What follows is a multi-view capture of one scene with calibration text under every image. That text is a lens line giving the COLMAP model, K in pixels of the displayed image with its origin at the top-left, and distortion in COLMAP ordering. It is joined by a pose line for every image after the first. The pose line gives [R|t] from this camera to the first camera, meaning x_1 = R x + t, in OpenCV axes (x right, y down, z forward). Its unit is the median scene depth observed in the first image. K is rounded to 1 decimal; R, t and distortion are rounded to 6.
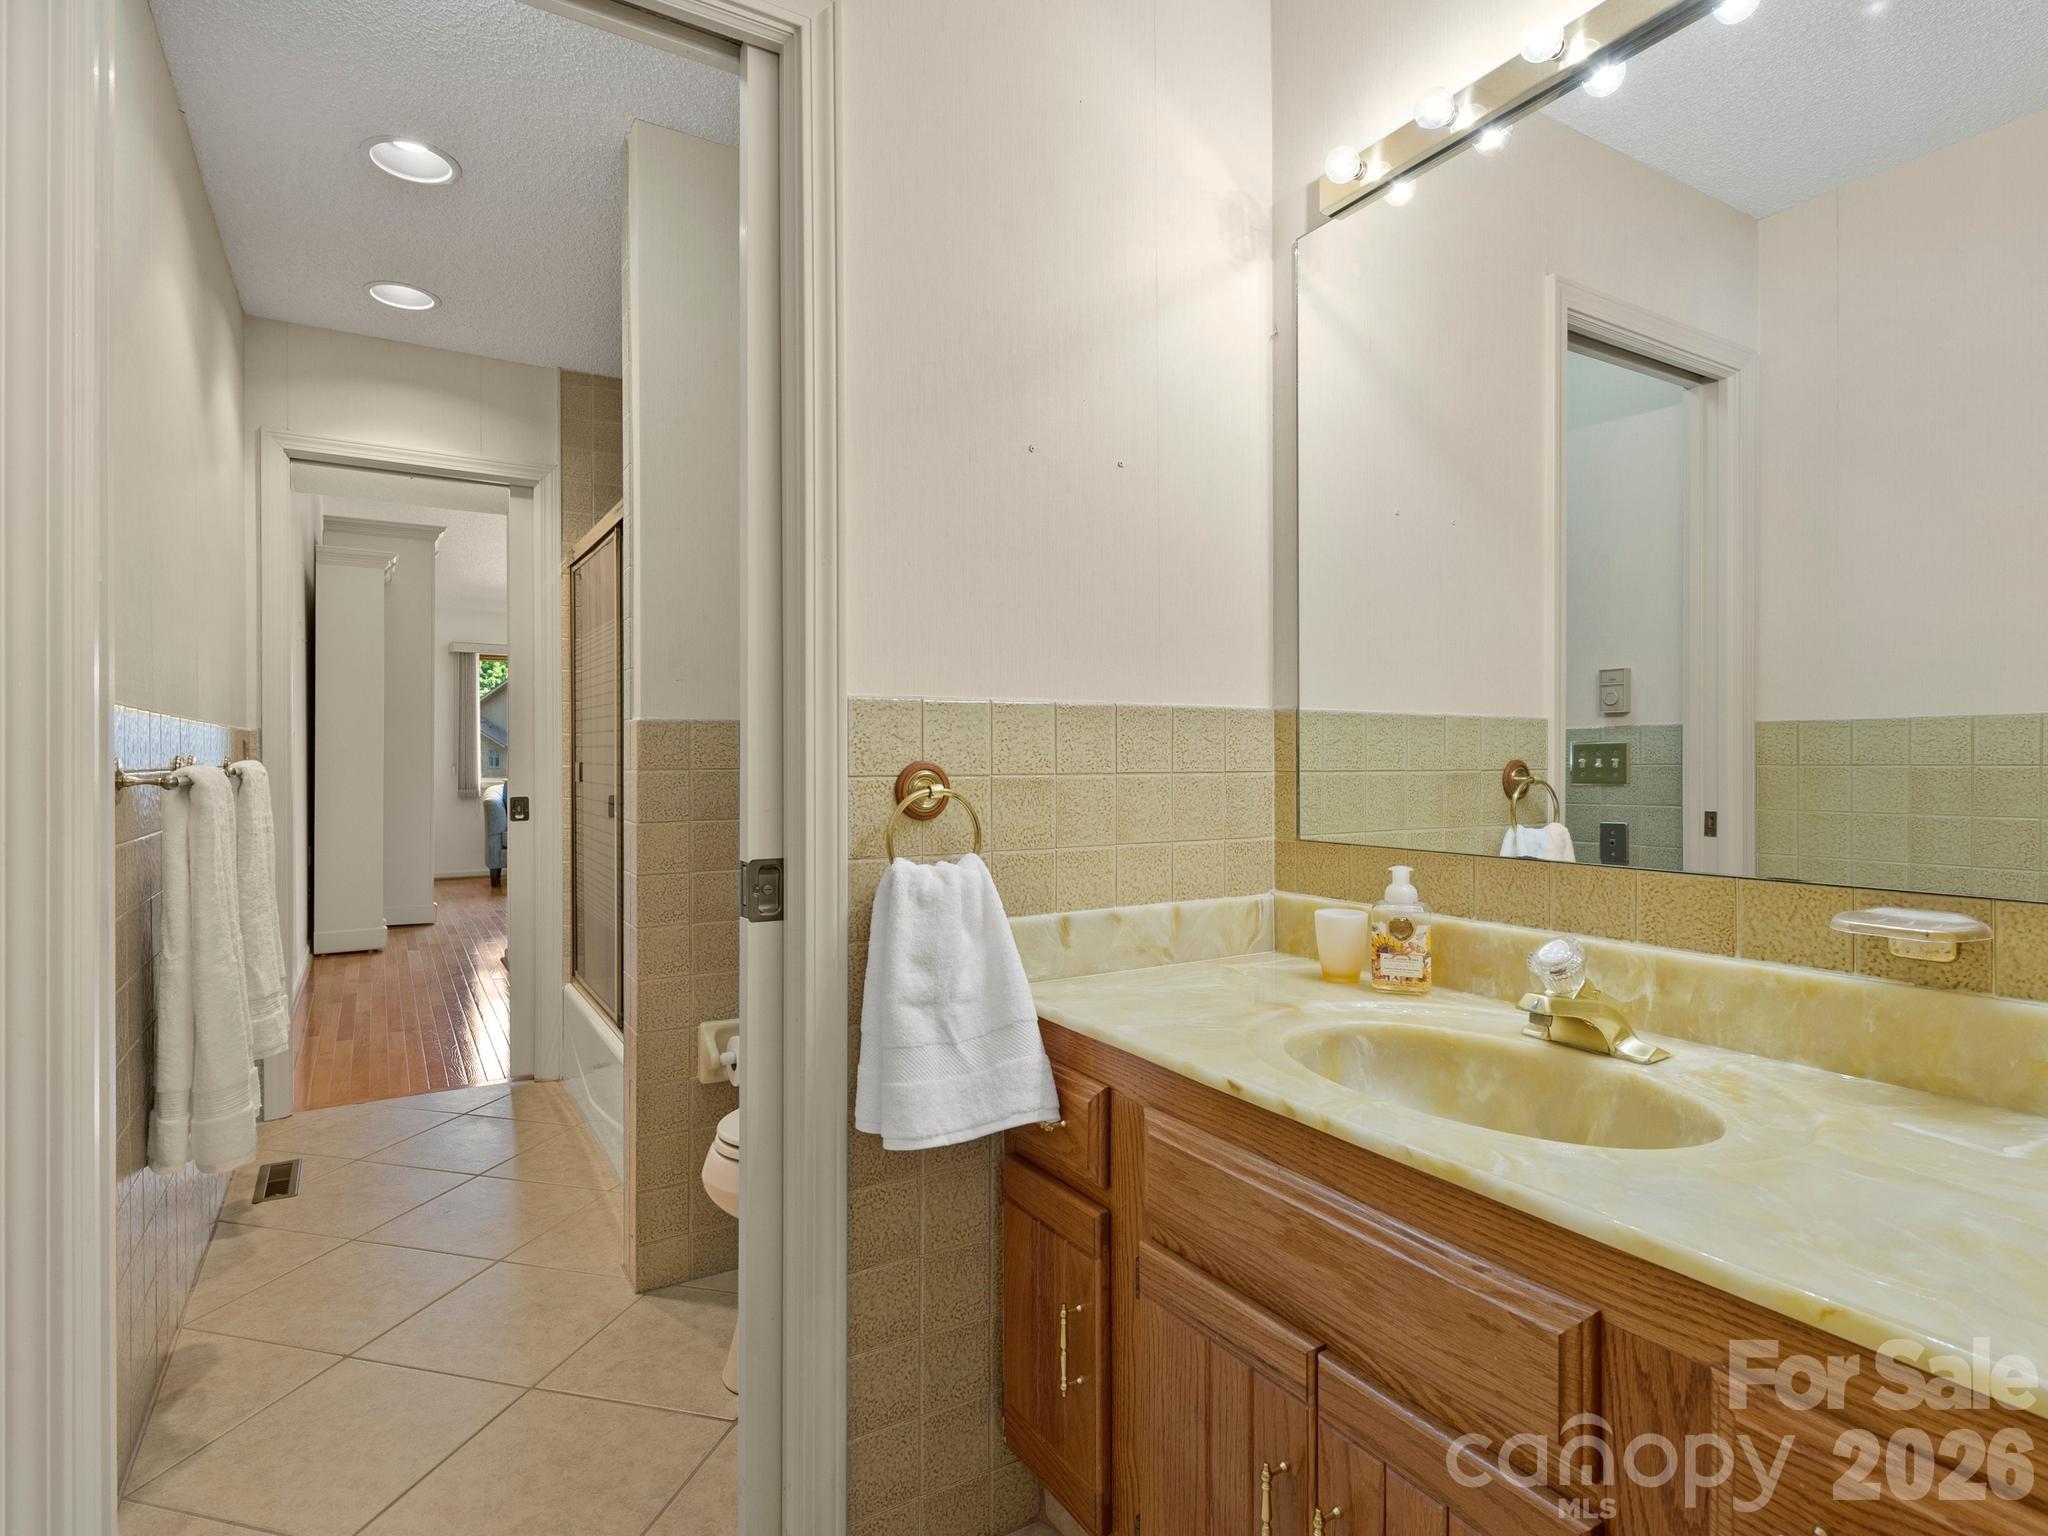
lens RADIAL K [[1073.8, 0, 1021.7], [0, 1073.8, 759.6], [0, 0, 1]] dist [-0.007265, -0.001007]
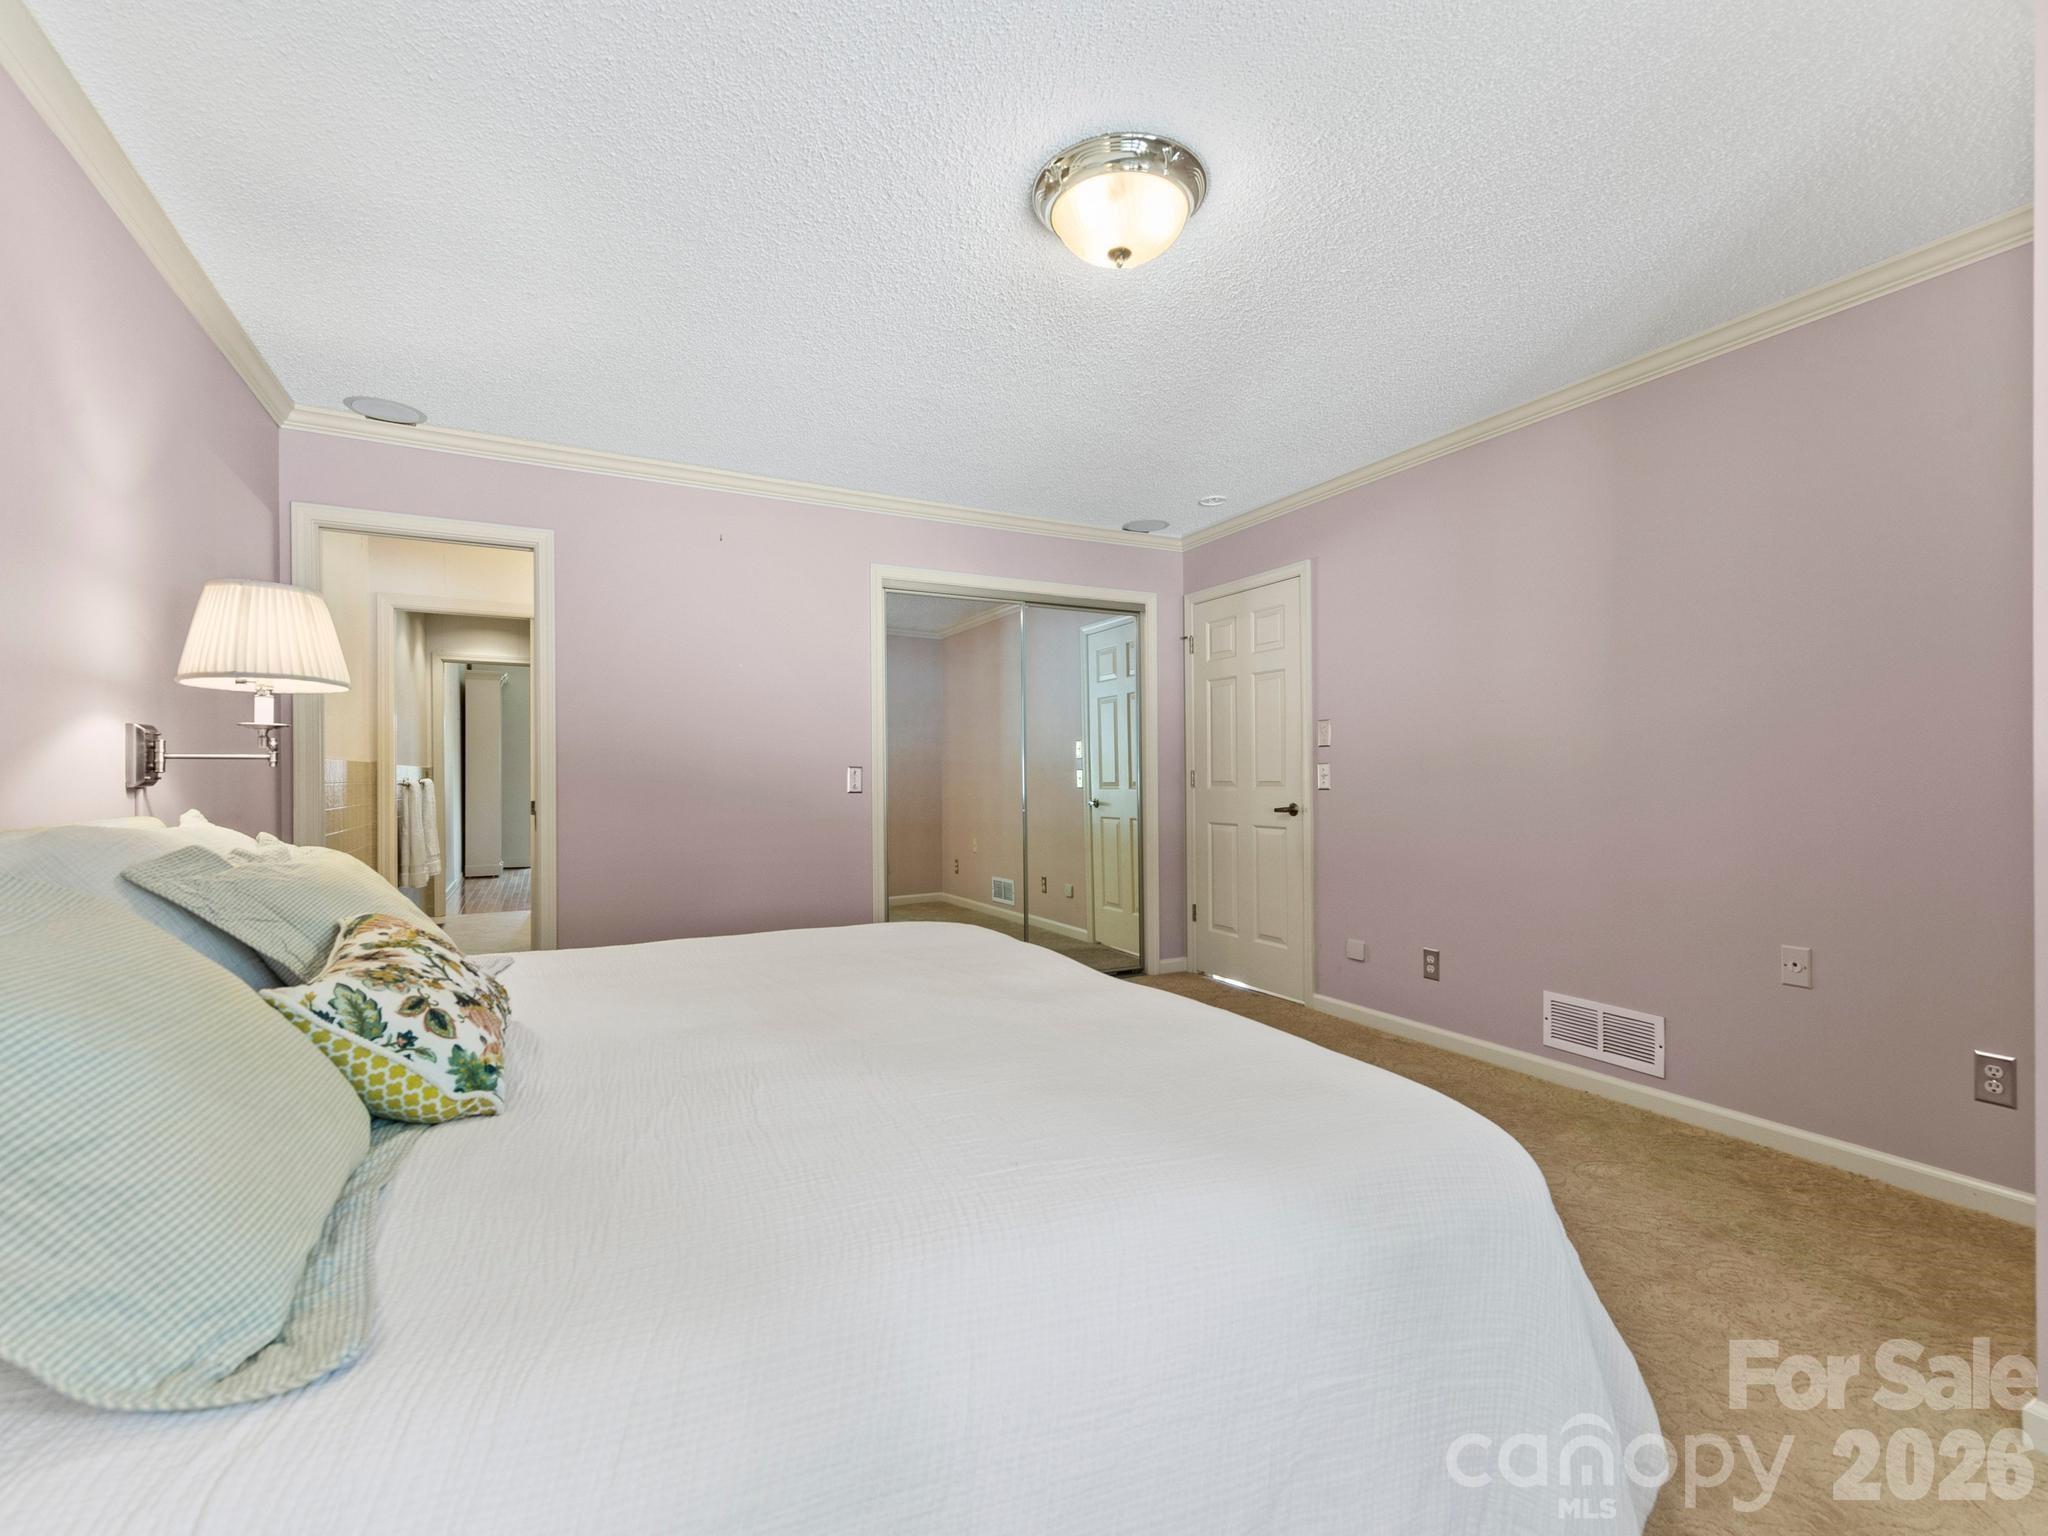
lens RADIAL K [[908.2, 0, 1026.6], [0, 908.2, 776.5], [0, 0, 1]] dist [0.016394, -0.005766]
pose [[0.998334, -0.002203, -0.057658, 1.123950], [0.002055, 0.999994, -0.002642, 0.003678], [0.057664, 0.002519, 0.998333, -1.487953]]
